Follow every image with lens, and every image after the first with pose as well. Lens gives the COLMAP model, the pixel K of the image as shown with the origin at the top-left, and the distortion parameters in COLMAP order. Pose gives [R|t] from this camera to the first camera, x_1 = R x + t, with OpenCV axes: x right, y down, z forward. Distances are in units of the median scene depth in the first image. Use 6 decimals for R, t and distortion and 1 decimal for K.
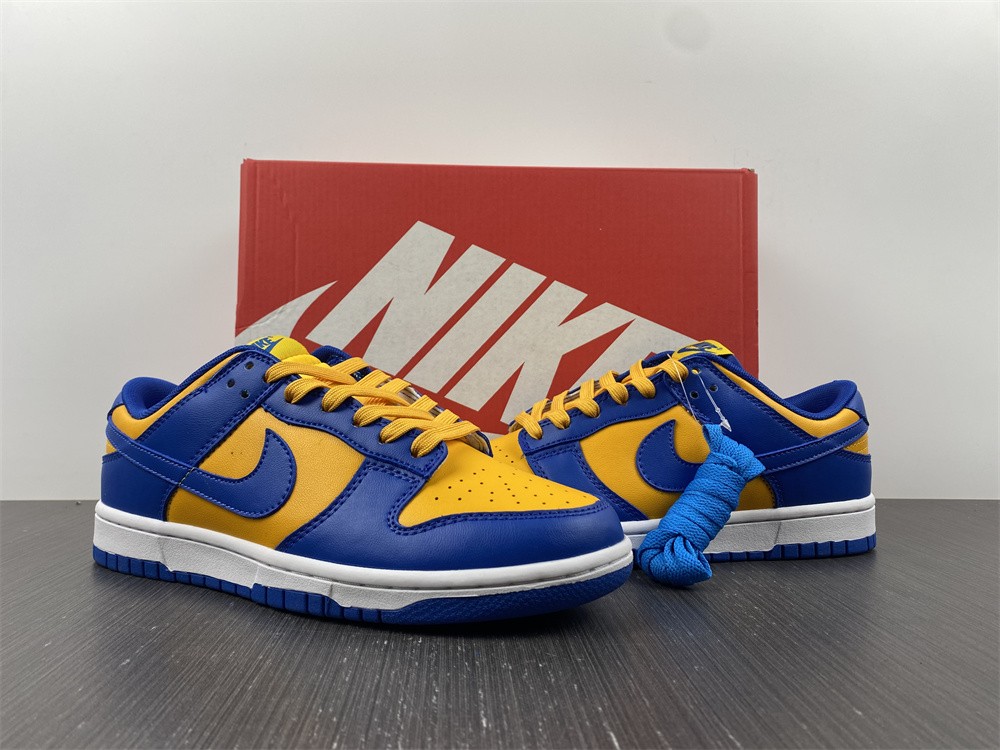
lens RADIAL K [[763.6, 0, 504.7], [0, 763.6, 354.4], [0, 0, 1]] dist [0.072906, -0.244544]
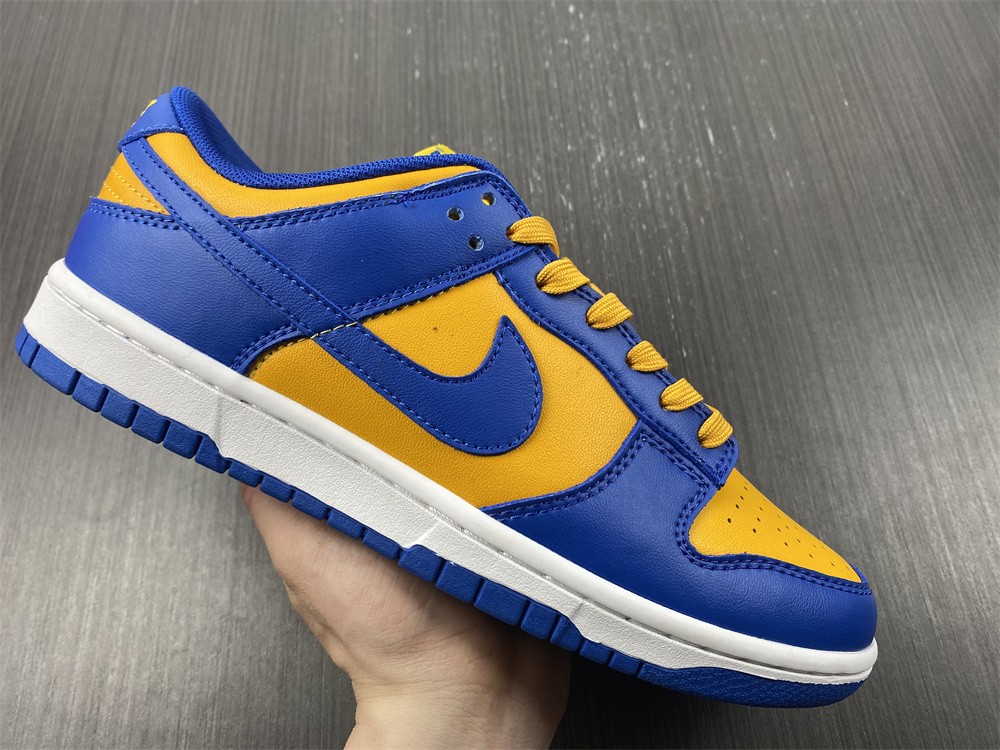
lens RADIAL K [[763.6, 0, 504.7], [0, 763.6, 354.4], [0, 0, 1]] dist [0.072906, -0.244544]
pose [[0.837489, 0.356040, 0.414545, -0.564668], [-0.426915, 0.899838, 0.089637, 0.070537], [-0.341109, -0.252046, 0.905604, 0.436199]]
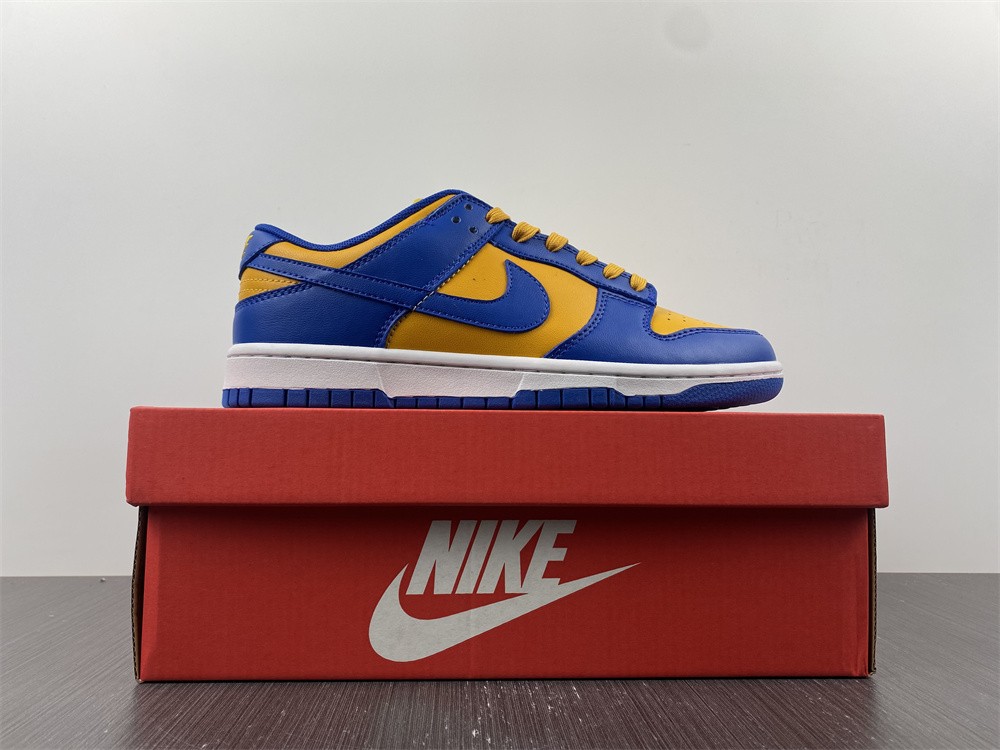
lens RADIAL K [[781.7, 0, 500.0], [0, 781.7, 375.0], [0, 0, 1]] dist [0.072932, -0.145736]
pose [[0.865815, 0.051216, 0.497735, -0.878173], [-0.018830, 0.997378, -0.069873, 0.344067], [-0.500009, 0.051125, 0.864510, 0.050526]]
